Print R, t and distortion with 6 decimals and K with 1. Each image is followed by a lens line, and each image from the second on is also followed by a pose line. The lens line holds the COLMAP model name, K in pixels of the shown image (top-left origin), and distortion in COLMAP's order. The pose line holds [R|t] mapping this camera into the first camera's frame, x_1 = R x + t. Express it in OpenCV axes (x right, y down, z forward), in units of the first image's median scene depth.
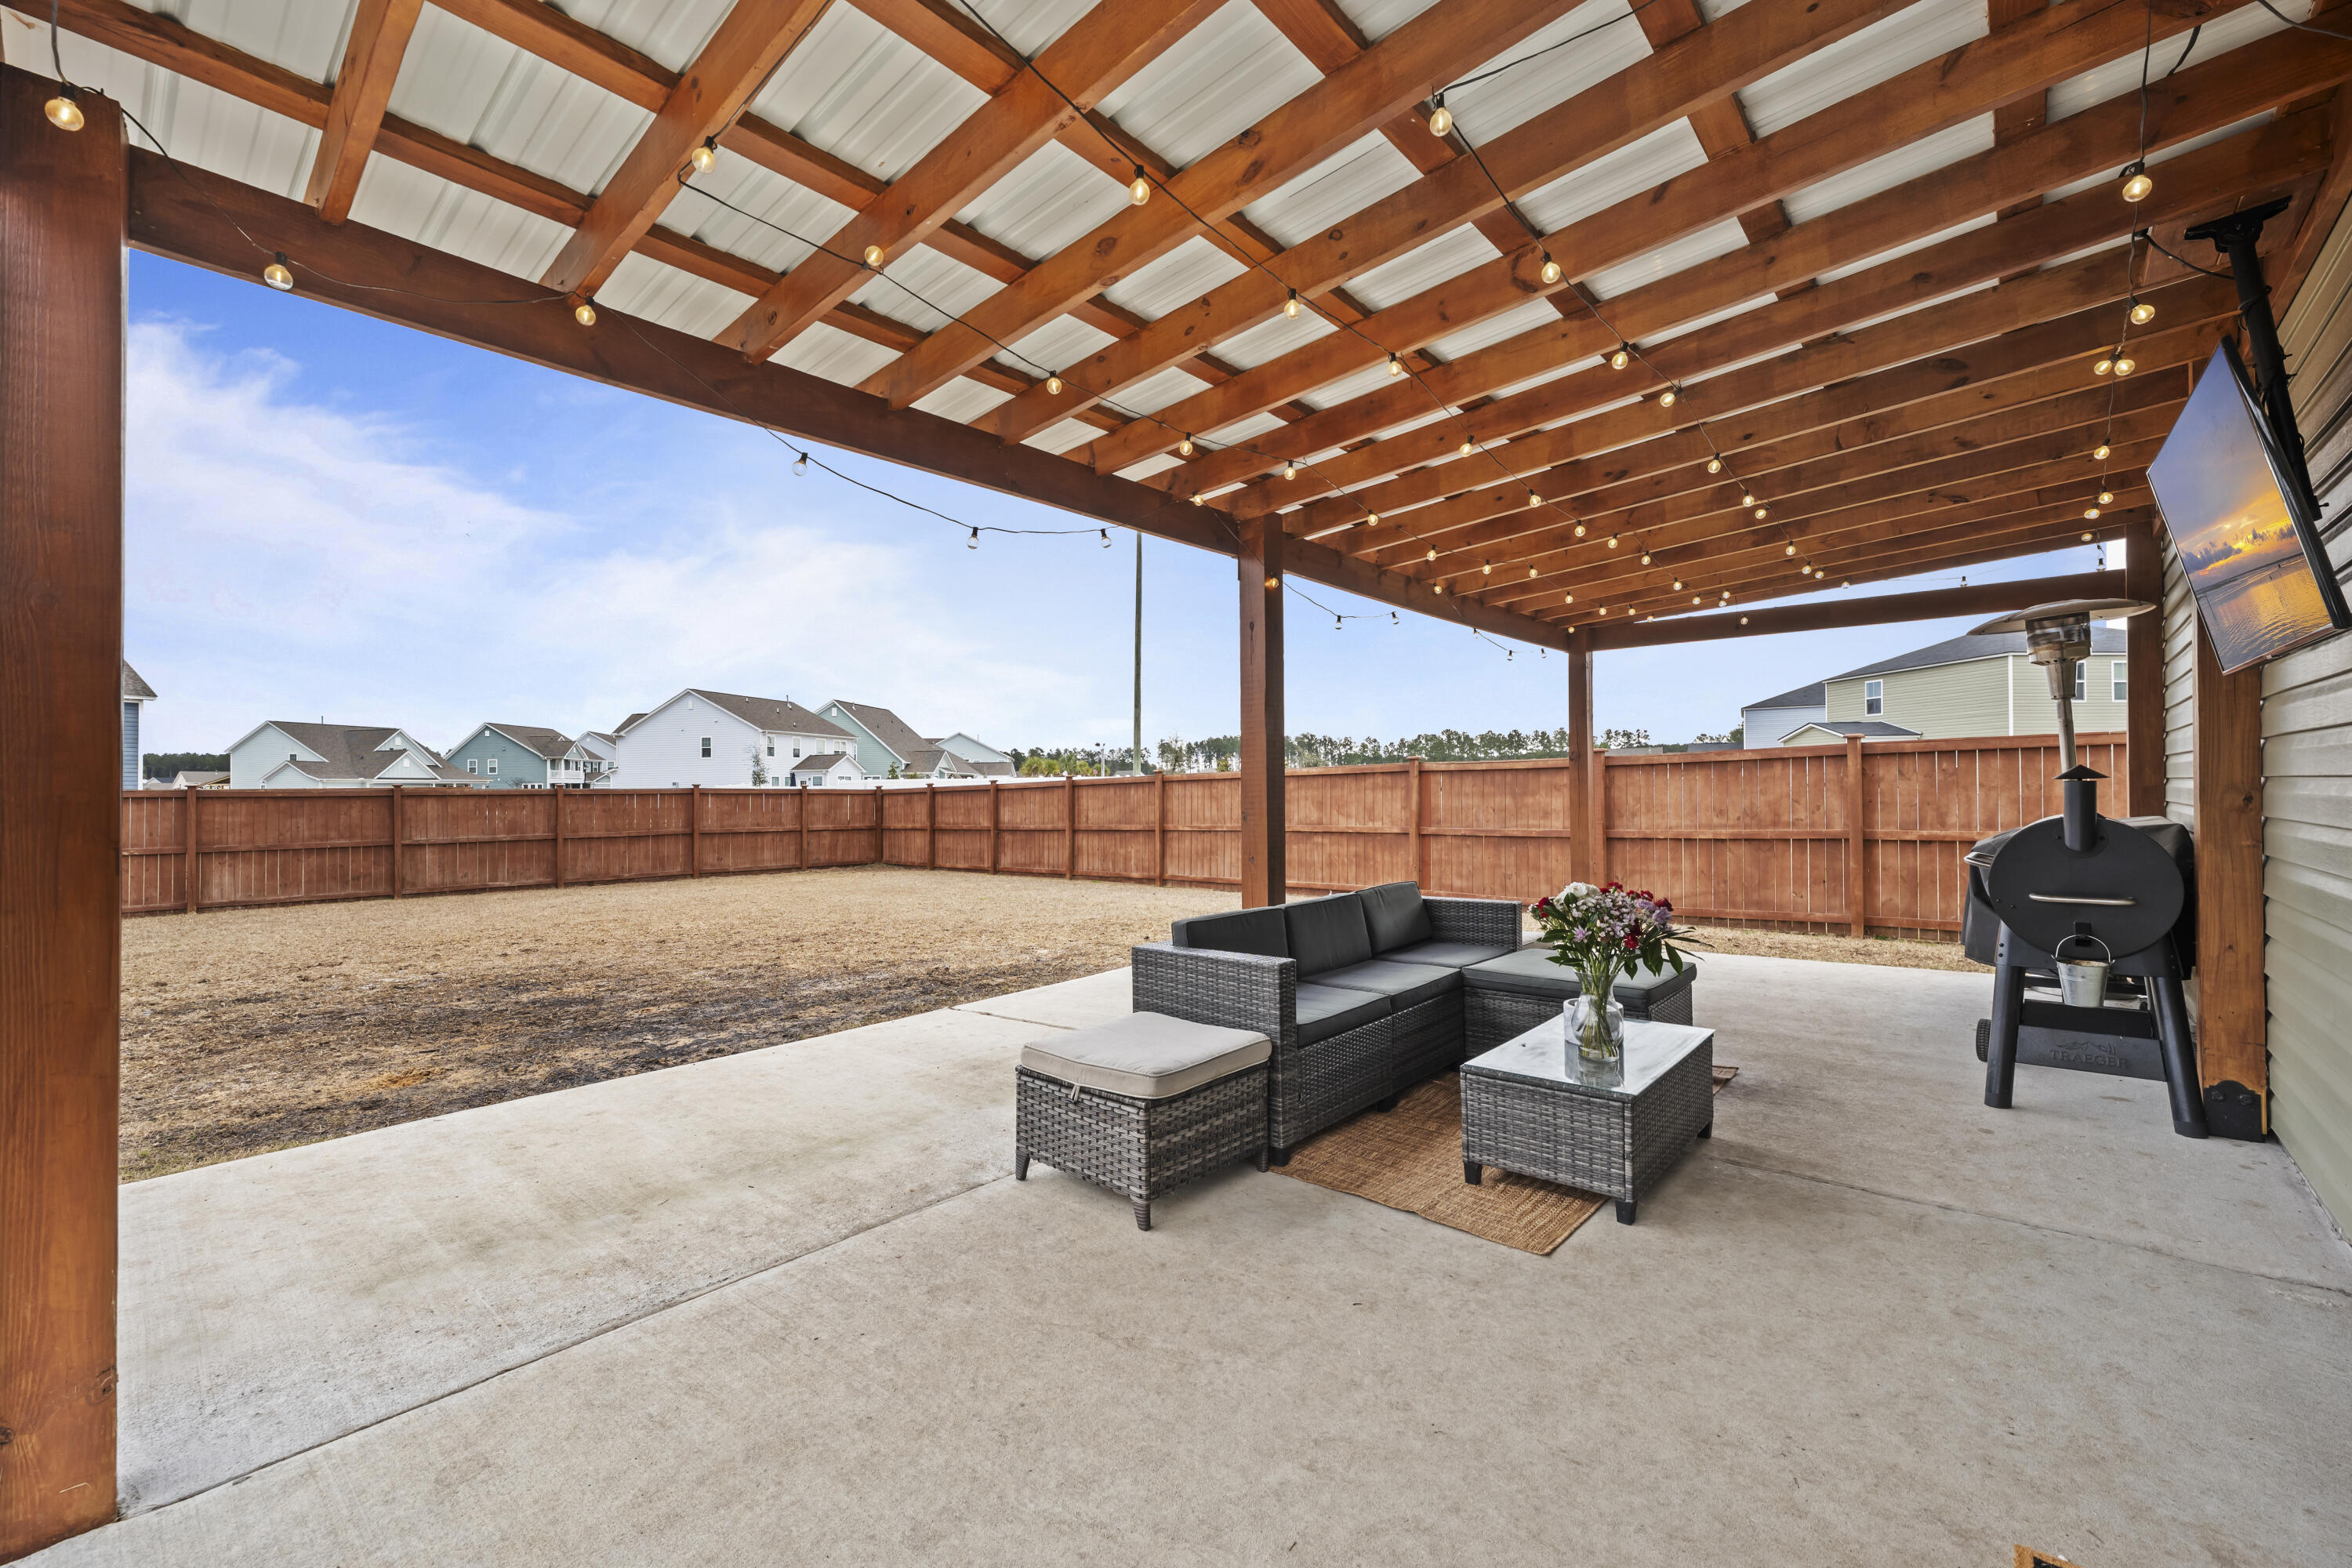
lens RADIAL K [[963.6, 0, 1170.8], [0, 963.6, 801.5], [0, 0, 1]] dist [0.000052, 0.000054]
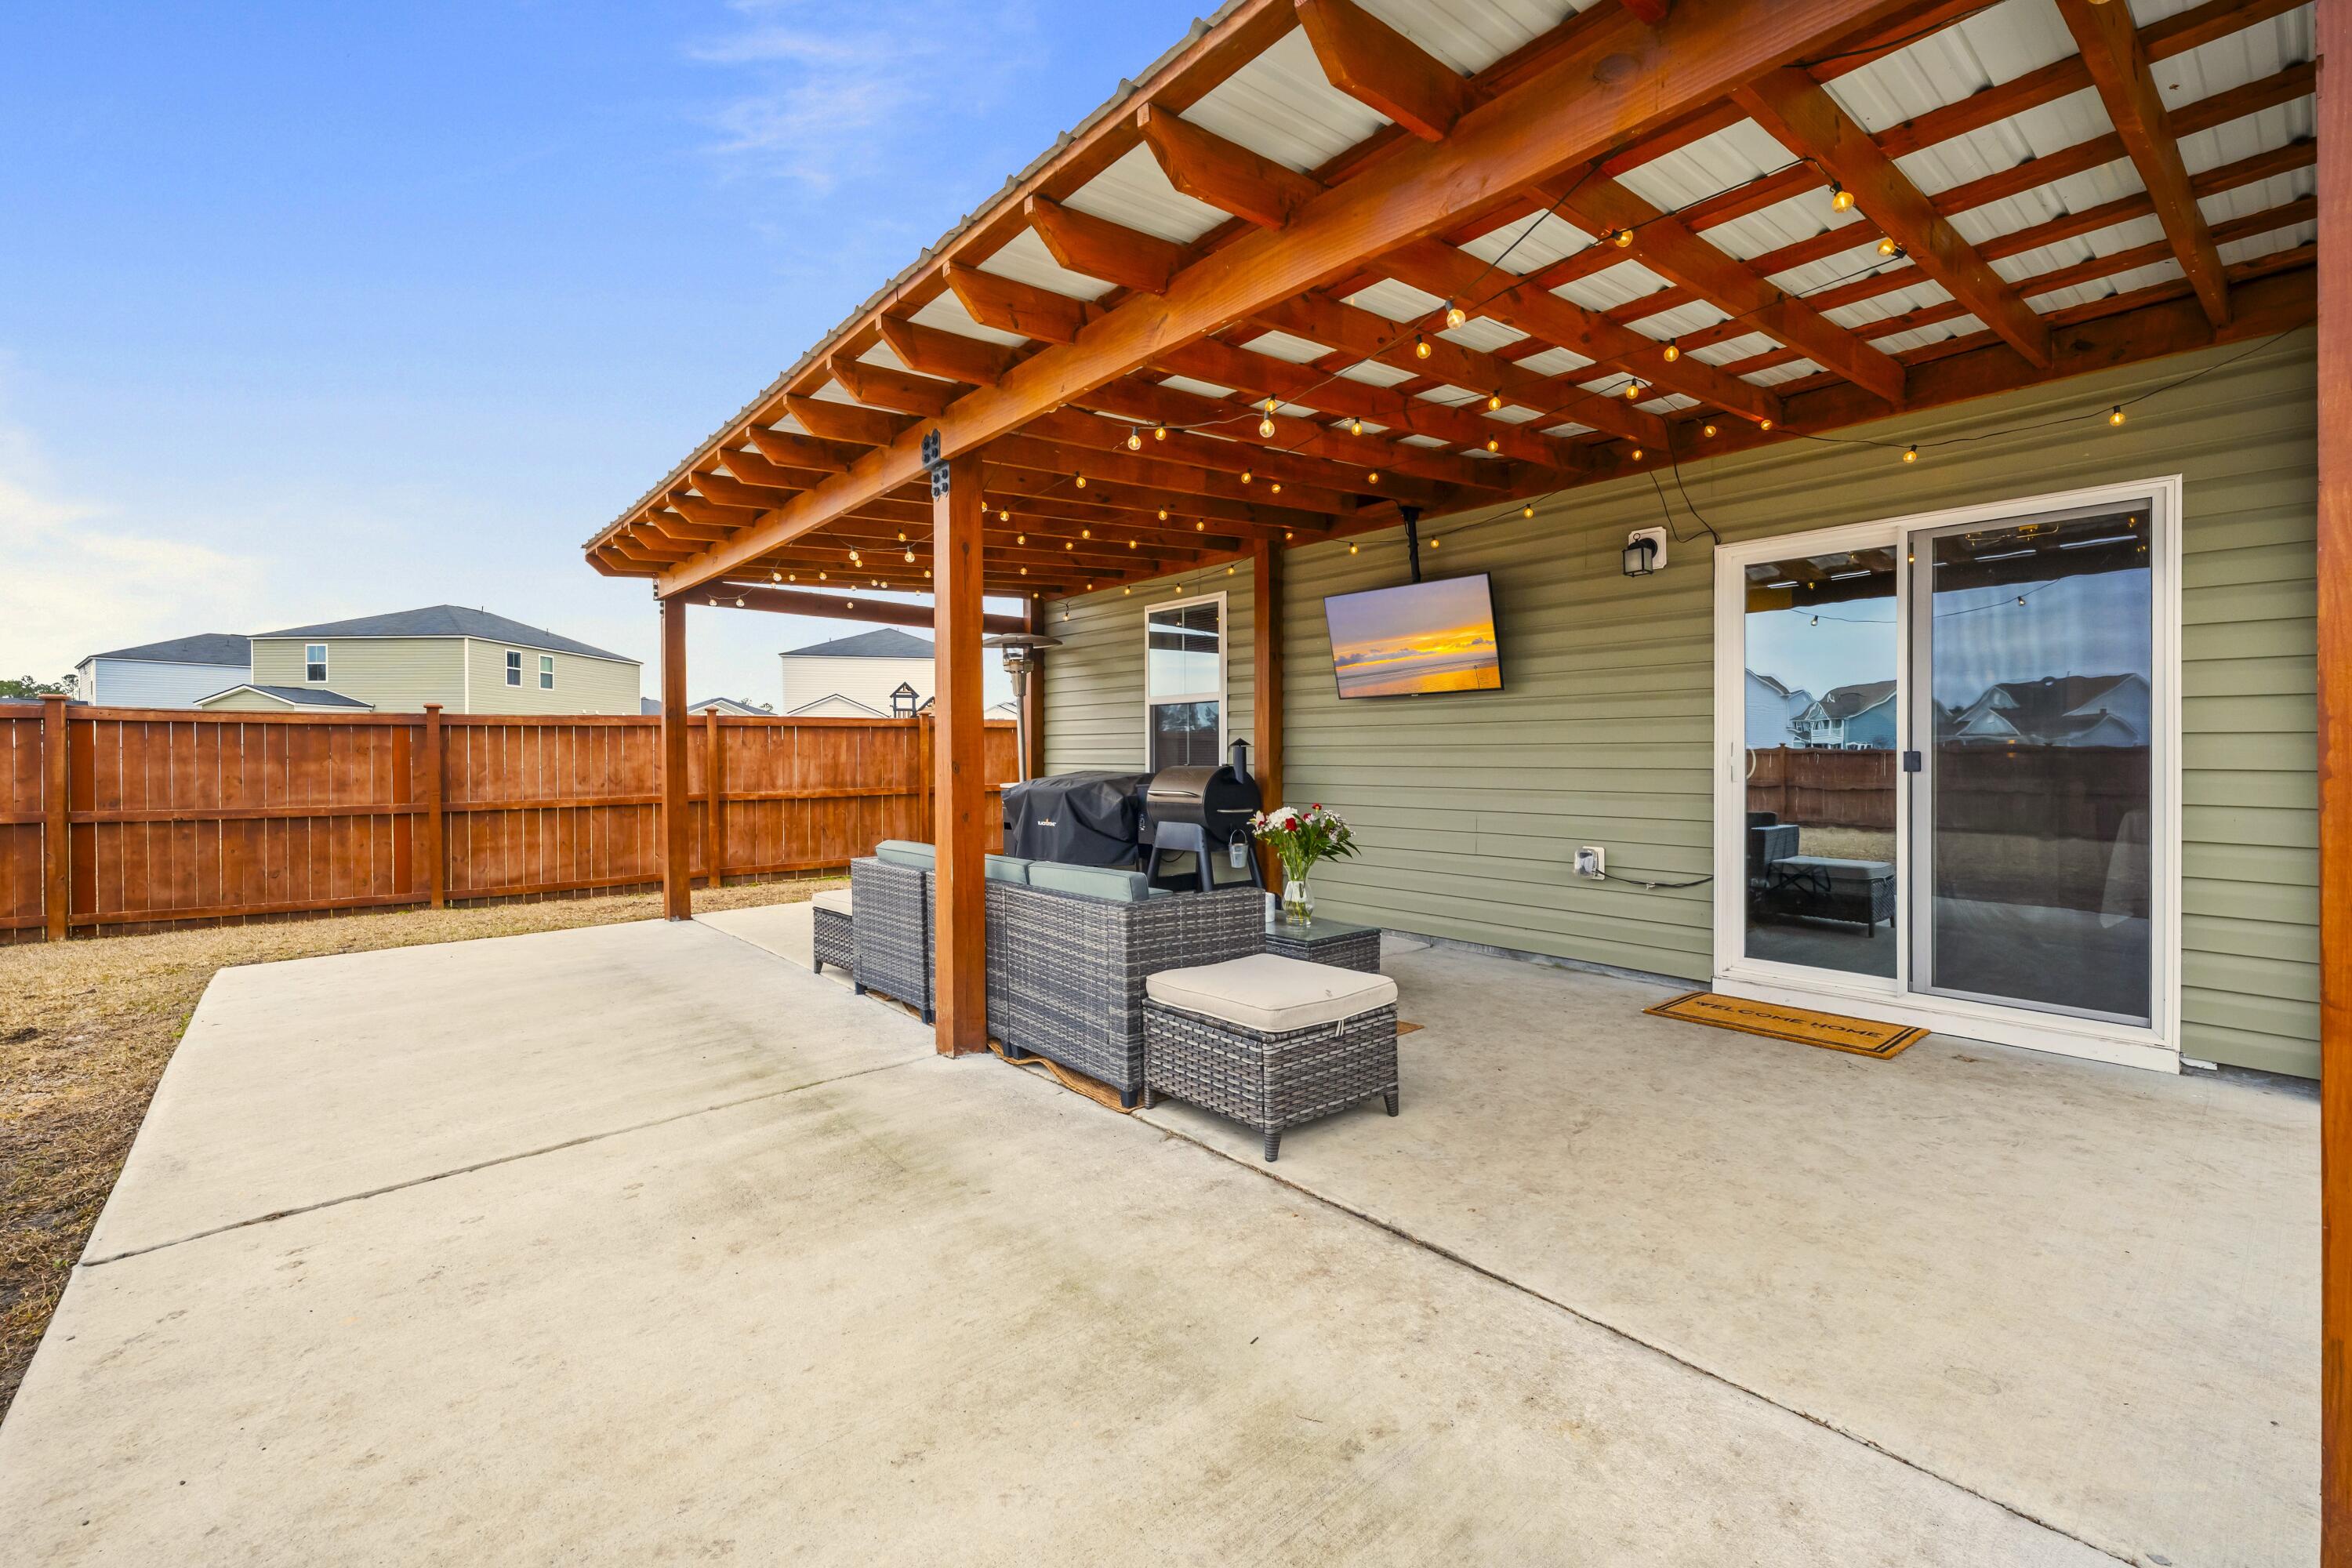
lens RADIAL K [[969.4, 0, 1176.0], [0, 969.4, 784.0], [0, 0, 1]] dist [-0.001978, -0.000056]
pose [[0.154339, -0.014087, 0.987918, -0.343049], [0.007619, 0.999886, 0.013067, 0.009248], [-0.987989, 0.005510, 0.154428, 0.307377]]
